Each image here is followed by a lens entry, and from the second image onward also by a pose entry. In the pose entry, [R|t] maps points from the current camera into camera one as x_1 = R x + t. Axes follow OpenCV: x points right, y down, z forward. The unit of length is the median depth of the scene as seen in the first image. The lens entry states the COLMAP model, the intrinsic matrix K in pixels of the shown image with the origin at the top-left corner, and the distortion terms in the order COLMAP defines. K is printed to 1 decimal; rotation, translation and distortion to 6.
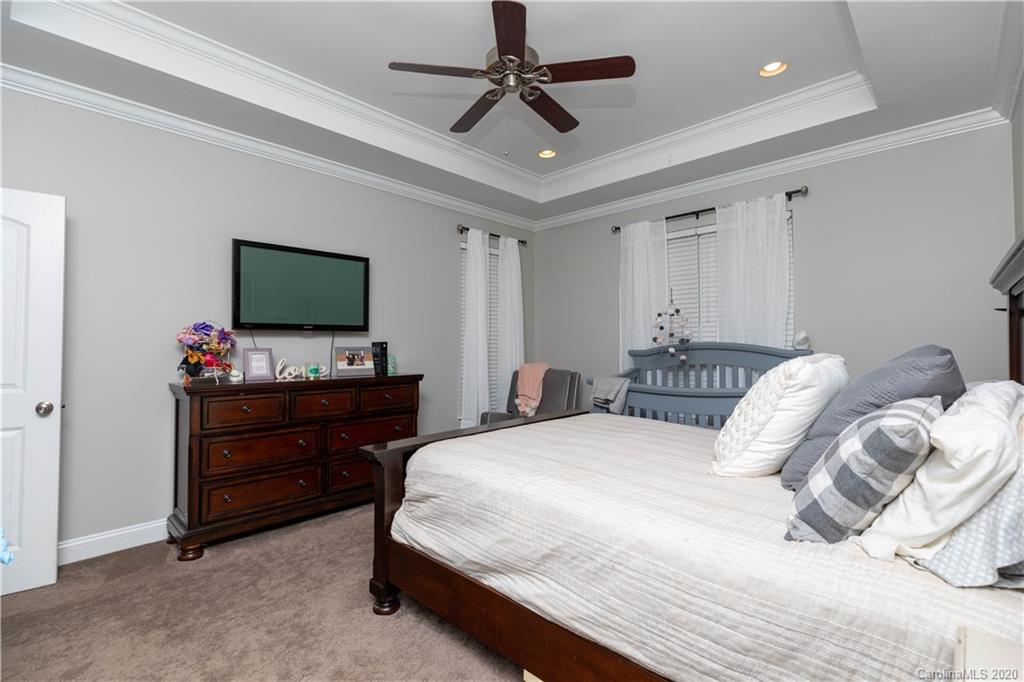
lens RADIAL K [[459.9, 0, 510.4], [0, 459.9, 340.2], [0, 0, 1]] dist [-0.002626, -0.000054]
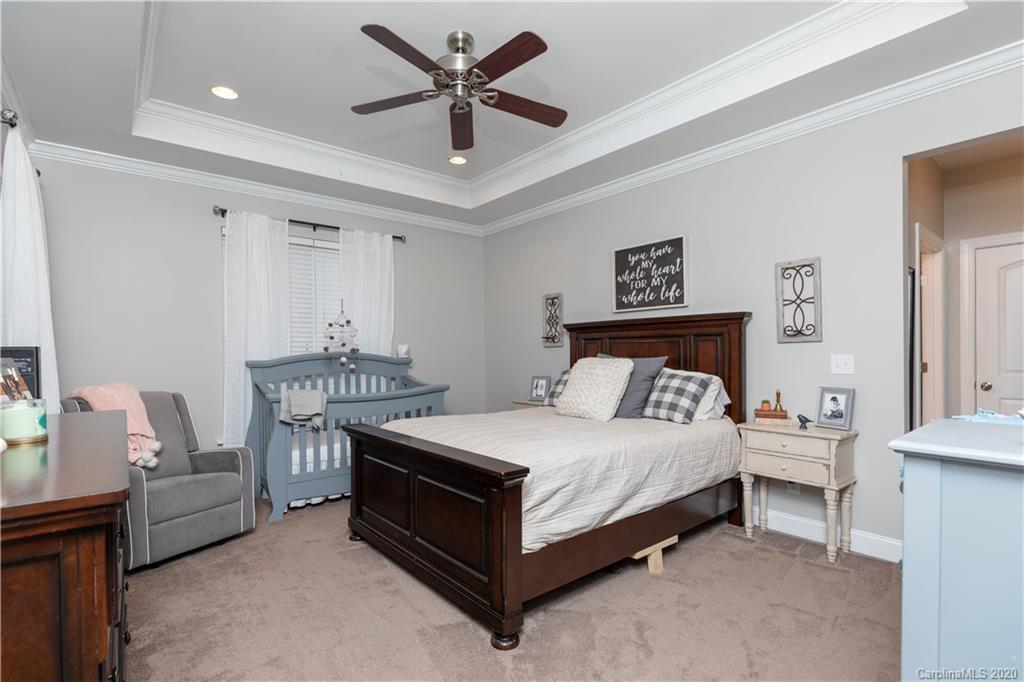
lens RADIAL K [[493.7, 0, 500.8], [0, 493.7, 358.7], [0, 0, 1]] dist [-0.005845, -0.000256]
pose [[0.139536, -0.005391, 0.990202, -0.694474], [-0.000852, 0.999984, 0.005564, 0.012956], [-0.990217, -0.001620, 0.139529, 0.497060]]
